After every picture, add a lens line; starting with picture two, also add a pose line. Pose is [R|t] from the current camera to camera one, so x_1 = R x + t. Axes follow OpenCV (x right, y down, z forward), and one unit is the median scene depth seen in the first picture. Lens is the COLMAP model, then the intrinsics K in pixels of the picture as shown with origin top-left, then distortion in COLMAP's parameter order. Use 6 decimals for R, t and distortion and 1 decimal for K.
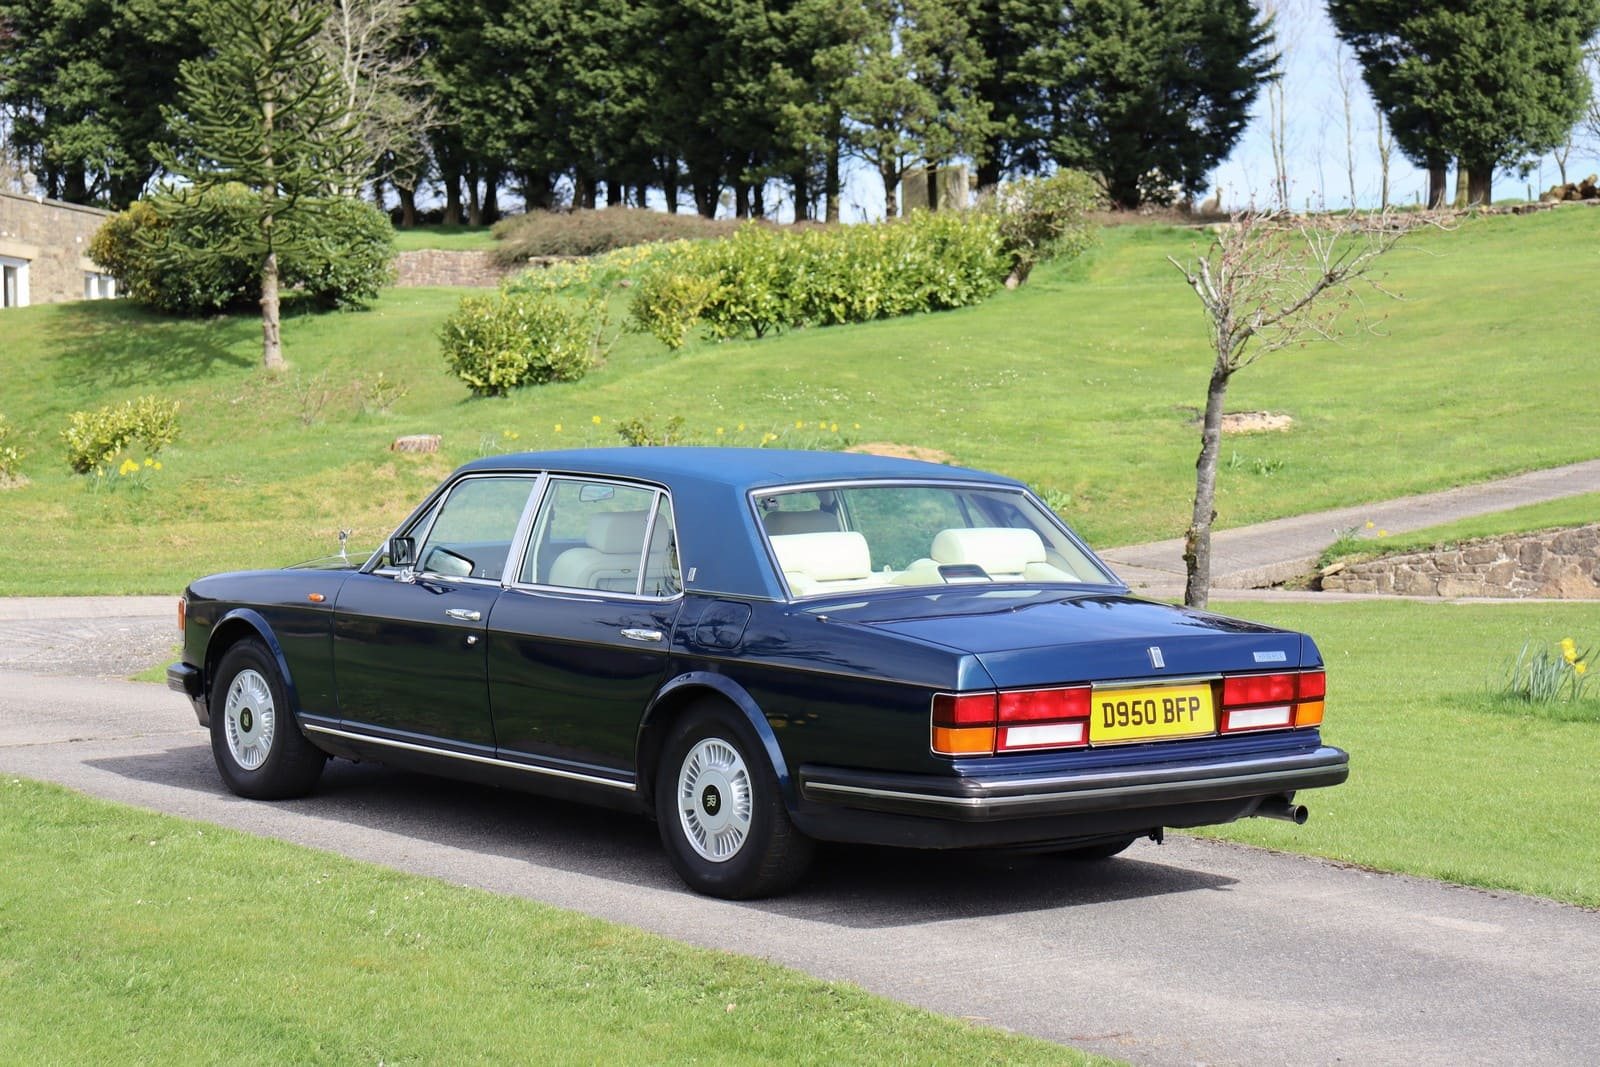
lens RADIAL K [[3134.6, 0, 771.7], [0, 3134.6, 539.1], [0, 0, 1]] dist [0.262940, 0.866457]
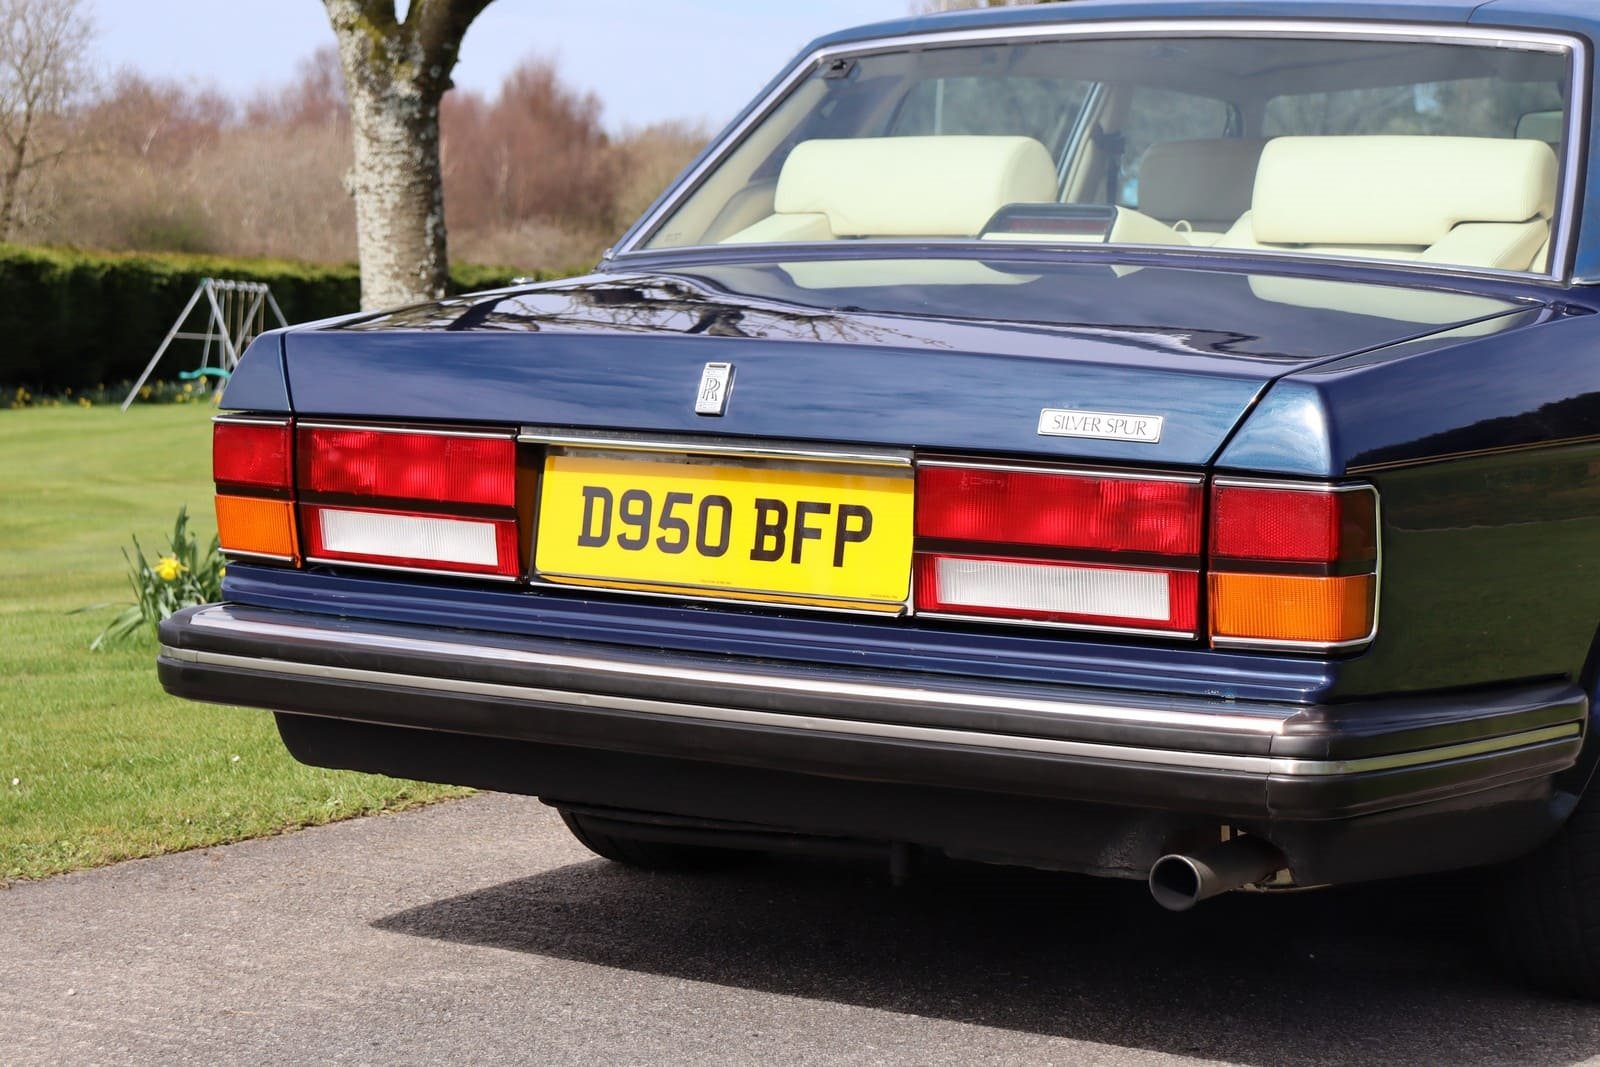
lens RADIAL K [[3622.0, 0, 777.3], [0, 3622.0, 545.1], [0, 0, 1]] dist [0.394067, 0.760139]
pose [[0.352009, 0.078605, -0.932690, 0.126799], [-0.066199, 0.996063, 0.058962, 0.006907], [0.933652, 0.040988, 0.355827, 0.195271]]
